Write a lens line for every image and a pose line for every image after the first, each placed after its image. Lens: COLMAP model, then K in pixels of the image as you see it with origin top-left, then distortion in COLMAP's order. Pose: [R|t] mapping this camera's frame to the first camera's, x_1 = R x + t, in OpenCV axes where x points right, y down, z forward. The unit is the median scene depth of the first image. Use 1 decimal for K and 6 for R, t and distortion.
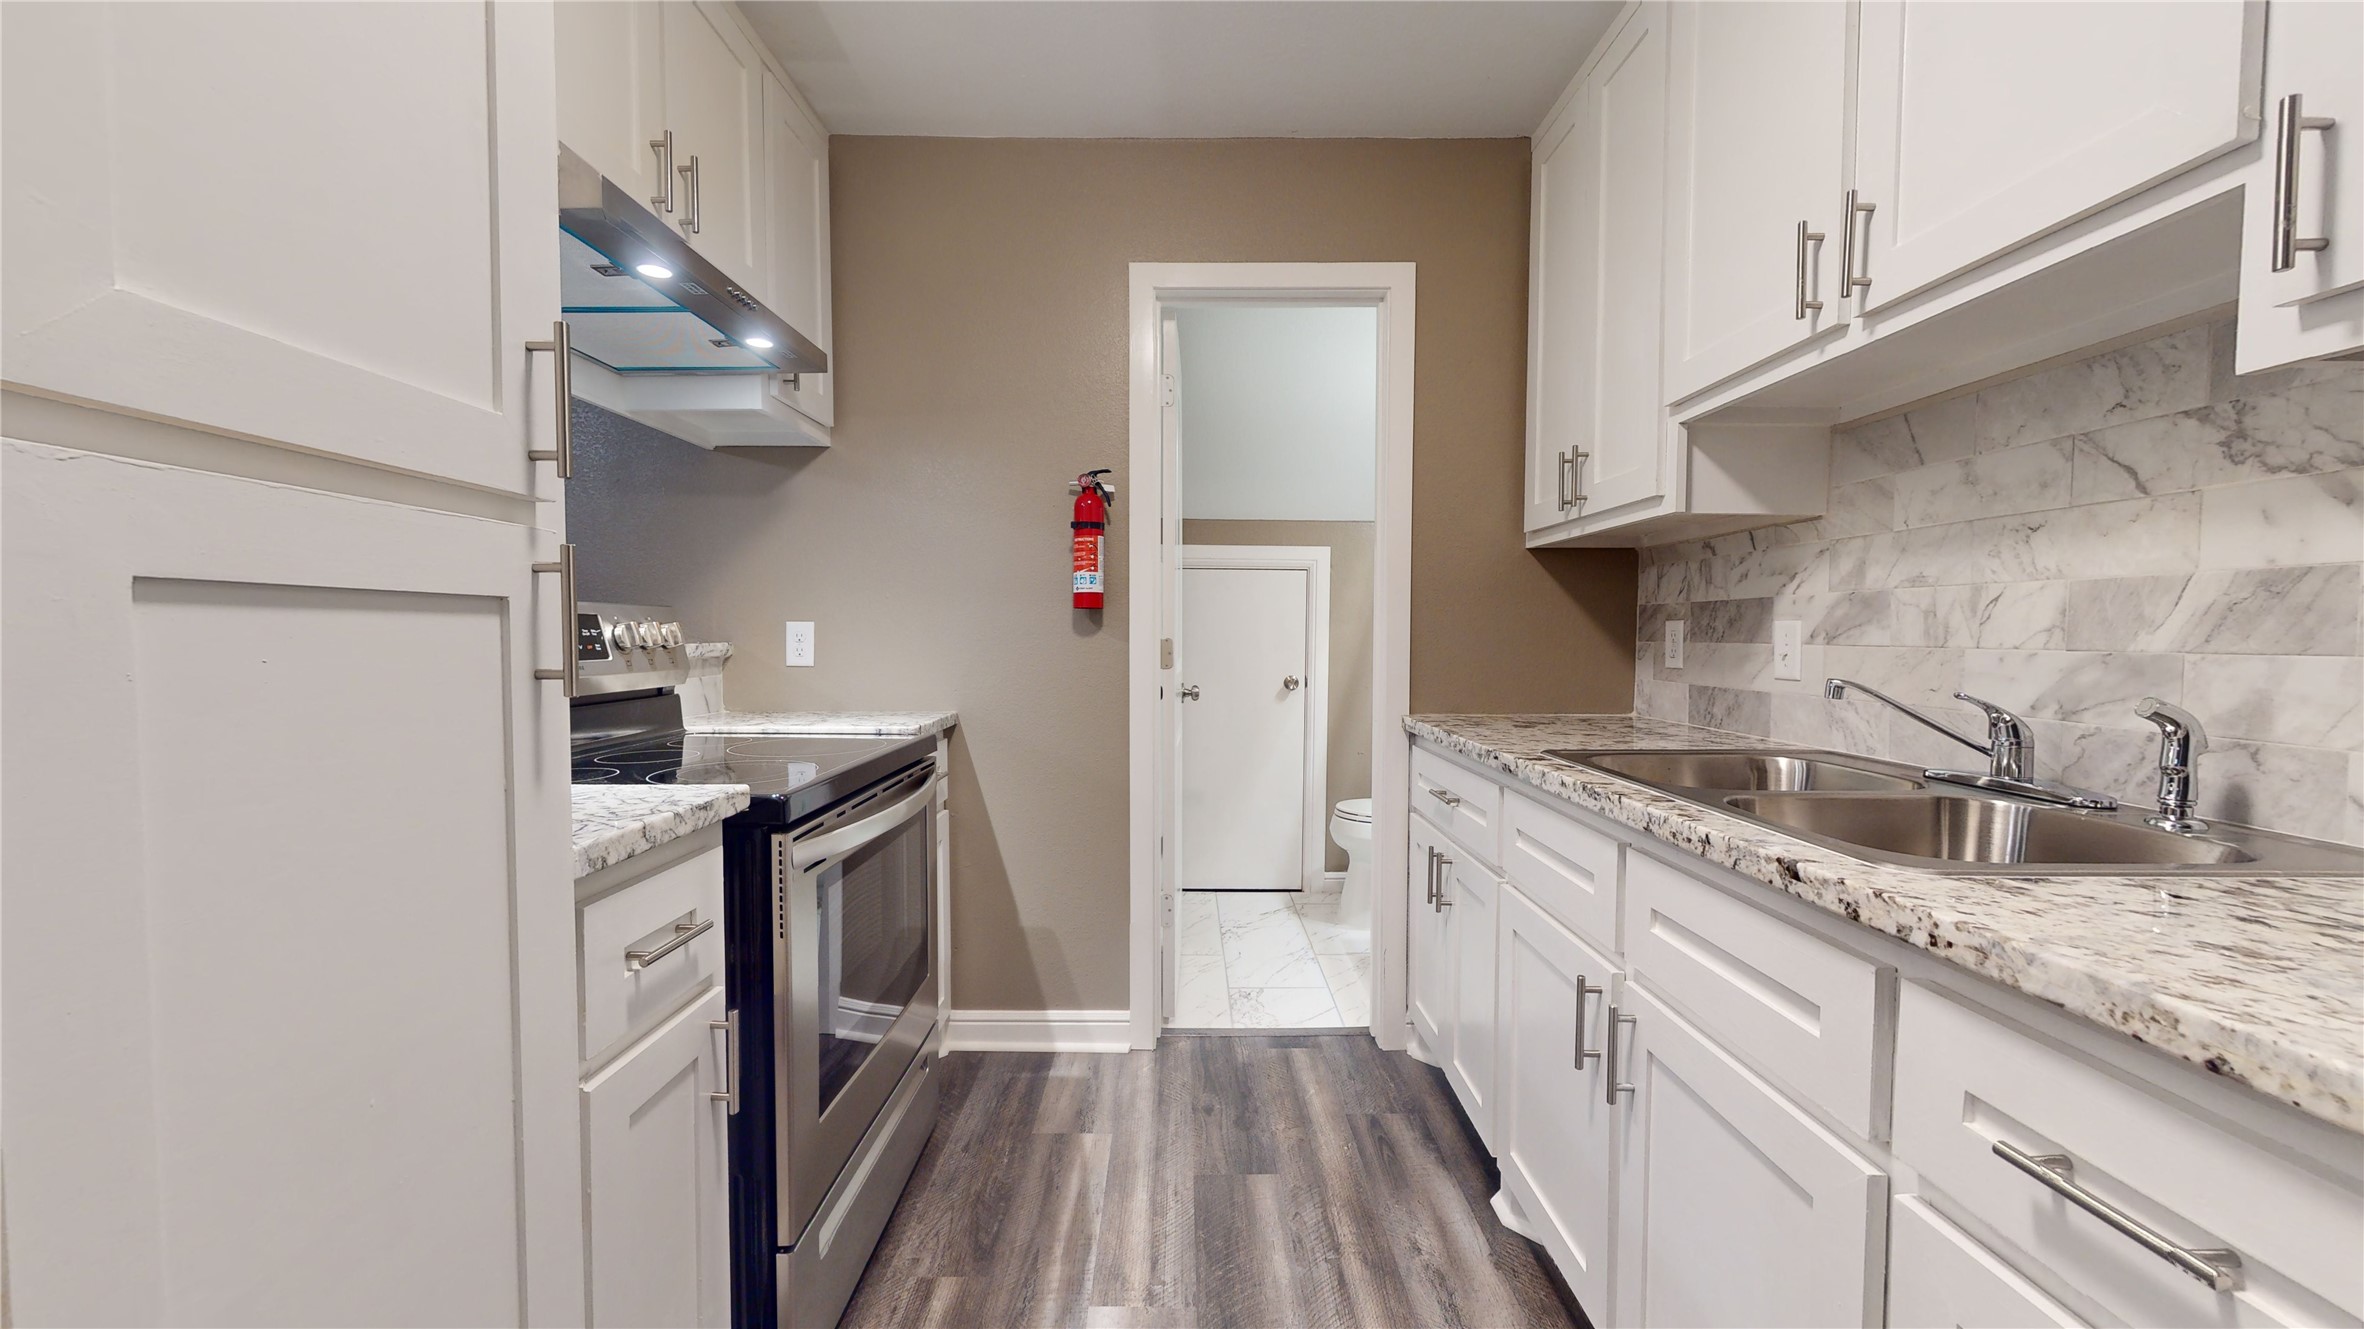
lens RADIAL K [[858.7, 0, 1182.0], [0, 858.7, 664.5], [0, 0, 1]] dist [0.008647, 0.000048]
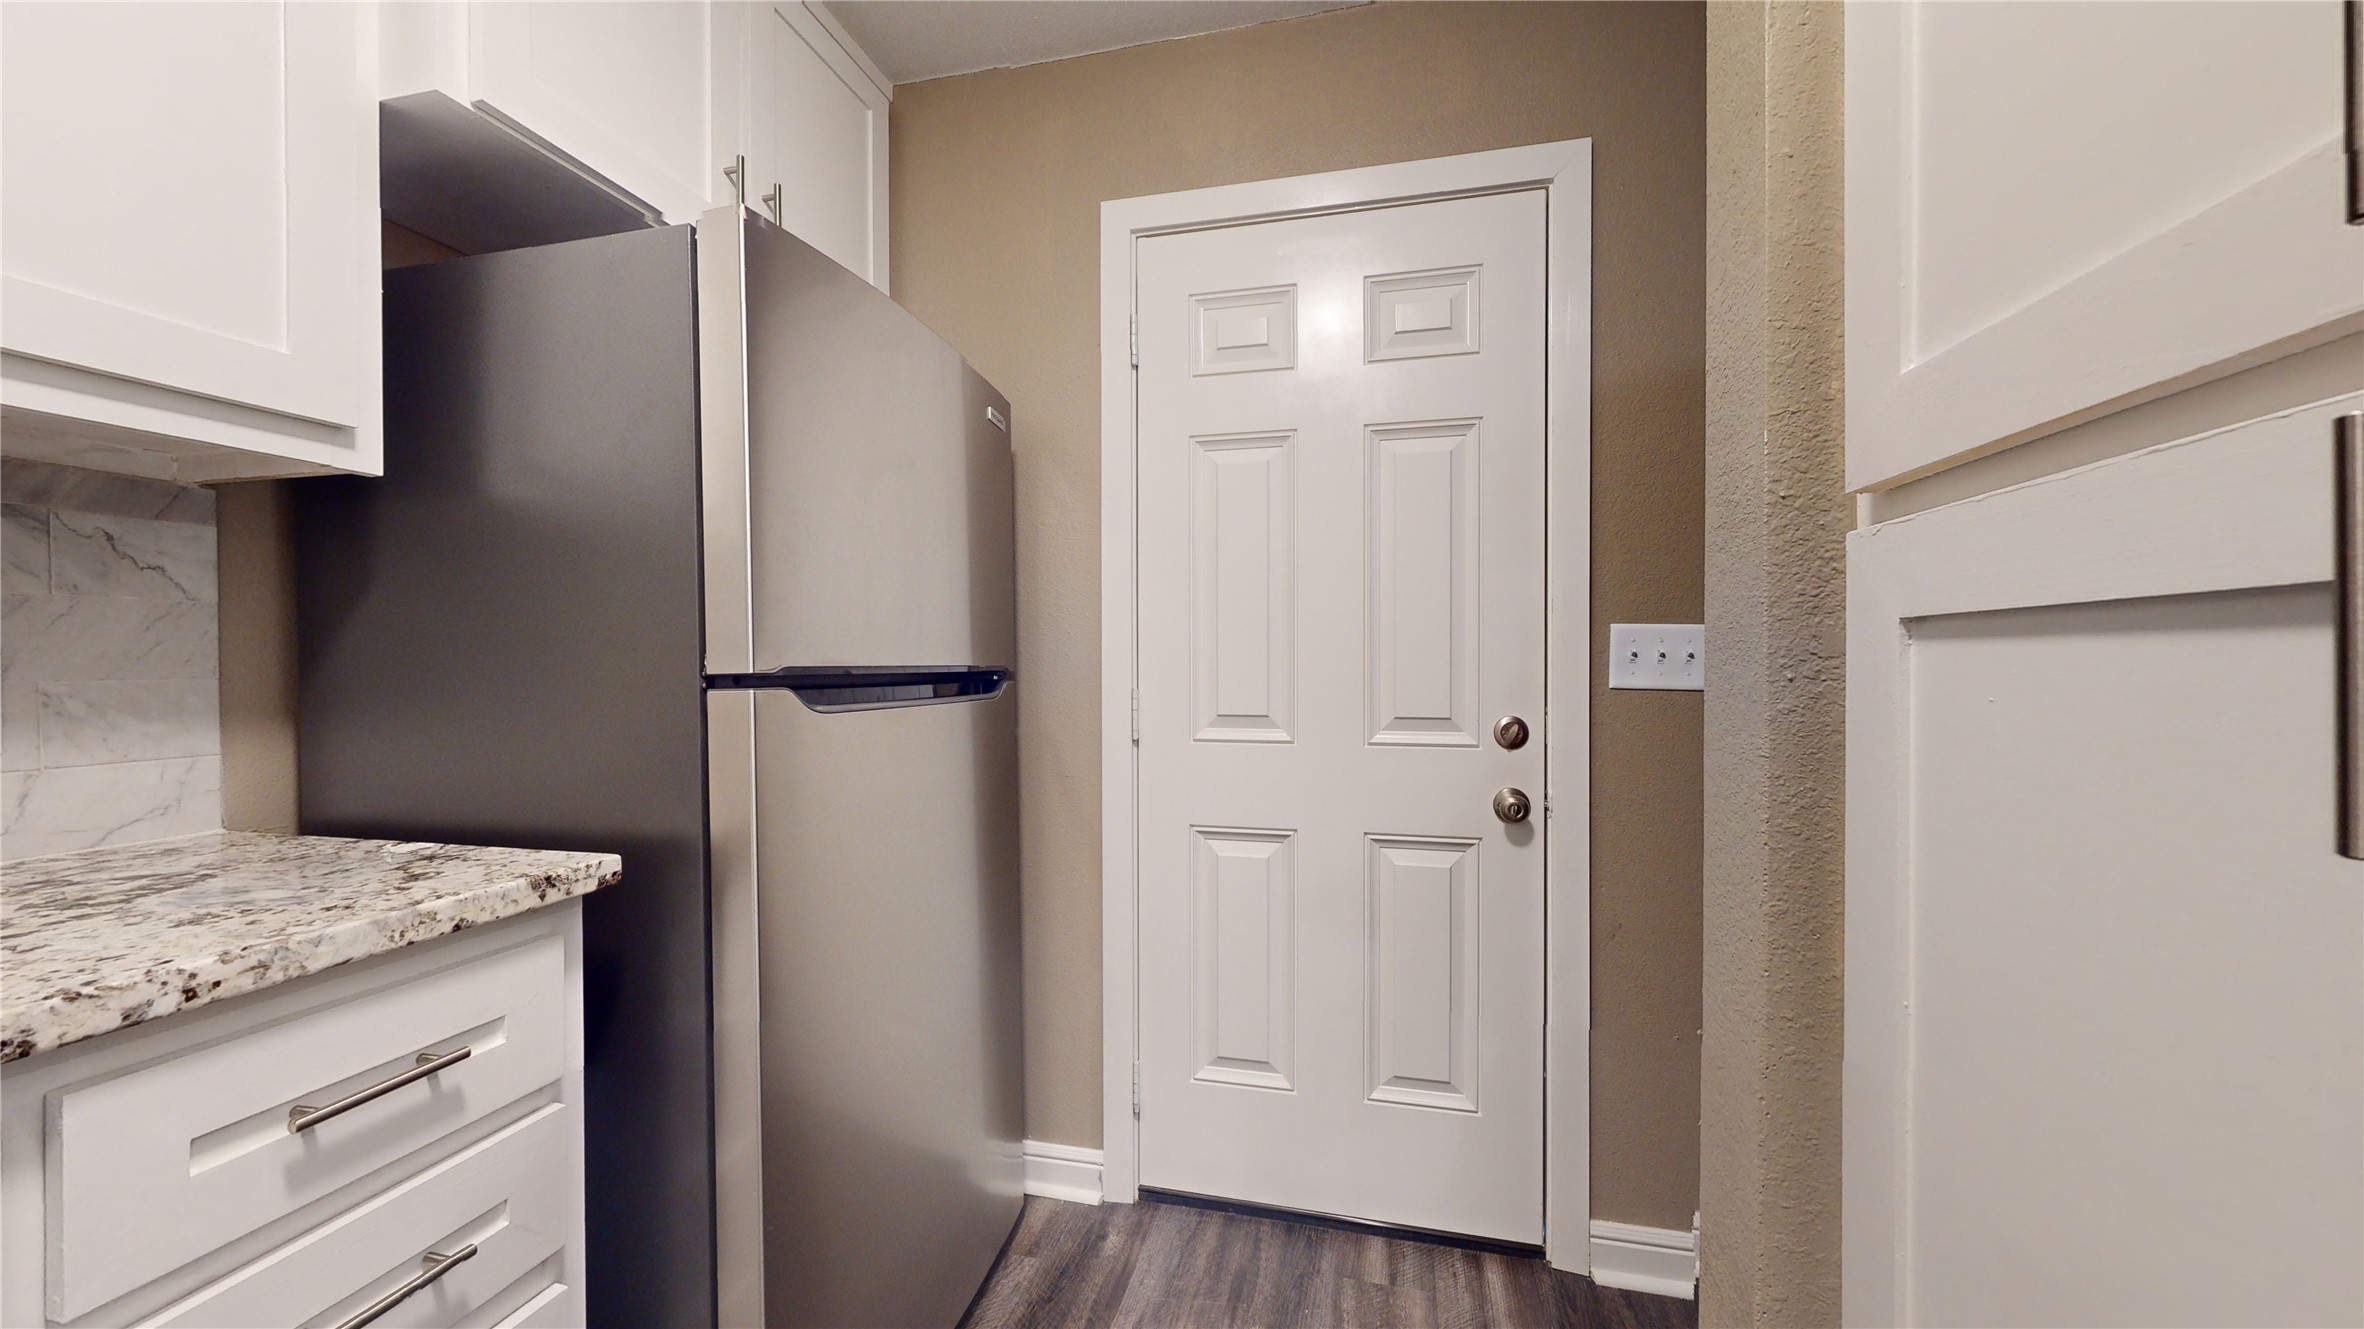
lens RADIAL K [[858.7, 0, 1182.0], [0, 858.7, 664.5], [0, 0, 1]] dist [0.008647, 0.000048]
pose [[-0.966089, -0.004374, 0.258172, -0.380723], [0.007209, 0.999010, 0.043904, -0.063874], [-0.258108, 0.044277, -0.965101, 1.556123]]
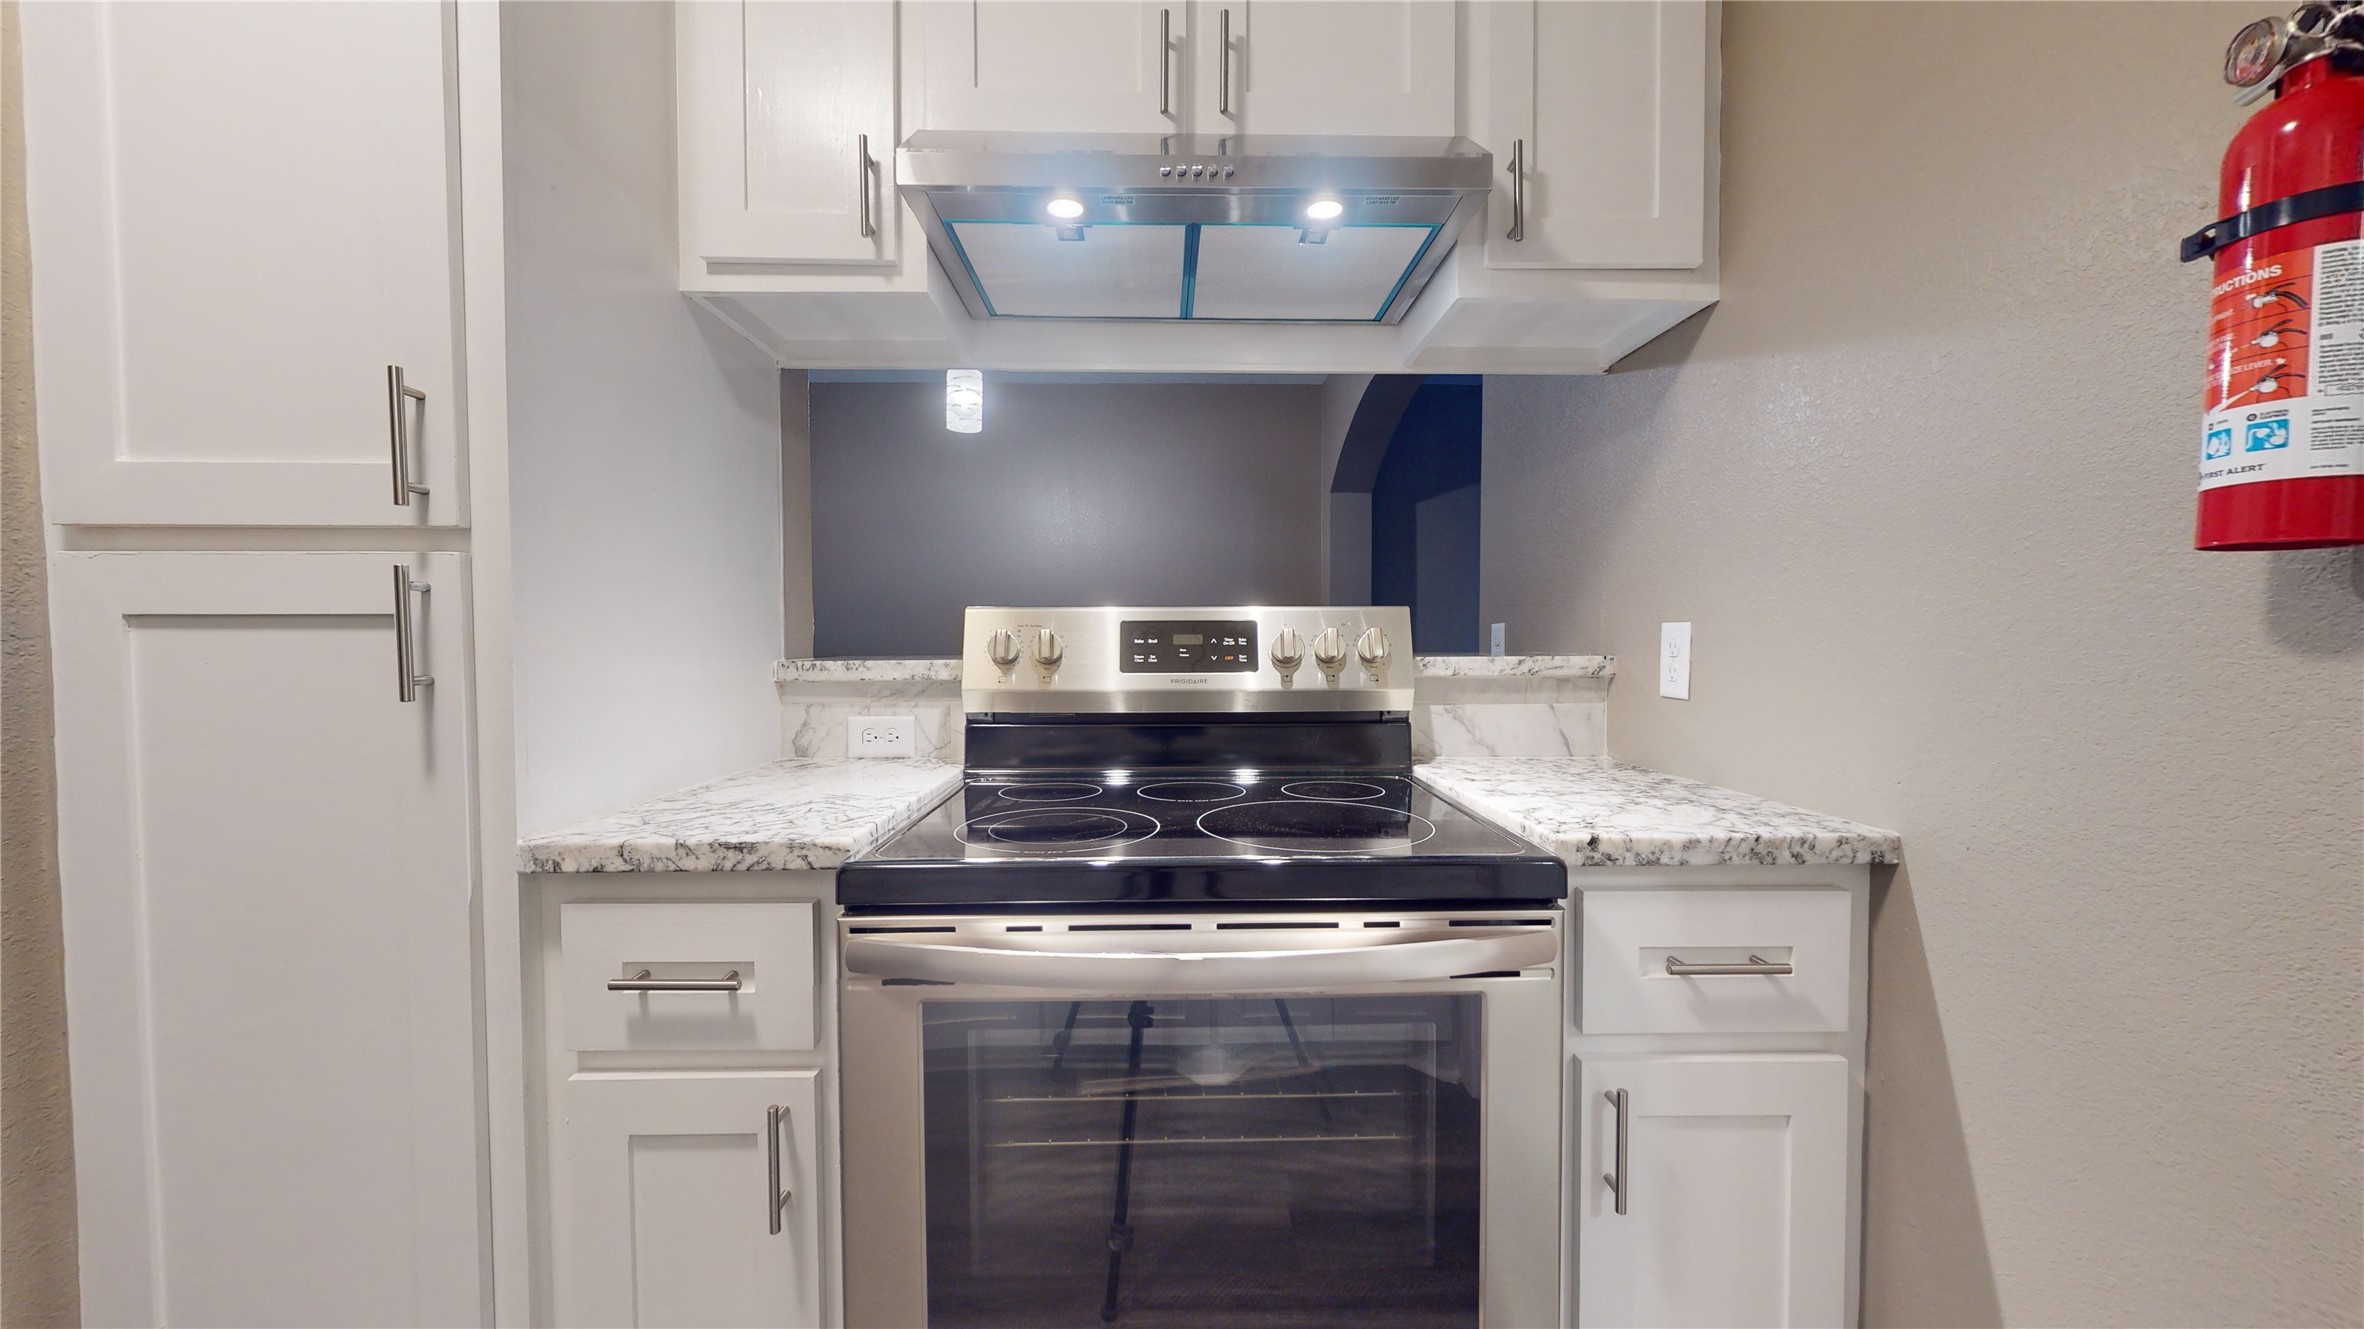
lens RADIAL K [[858.7, 0, 1182.0], [0, 858.7, 664.5], [0, 0, 1]] dist [0.008647, 0.000048]
pose [[0.018157, 0.028160, -0.999439, 0.454999], [-0.035331, 0.998997, 0.027505, -0.082512], [0.999211, 0.034812, 0.019133, 2.126455]]
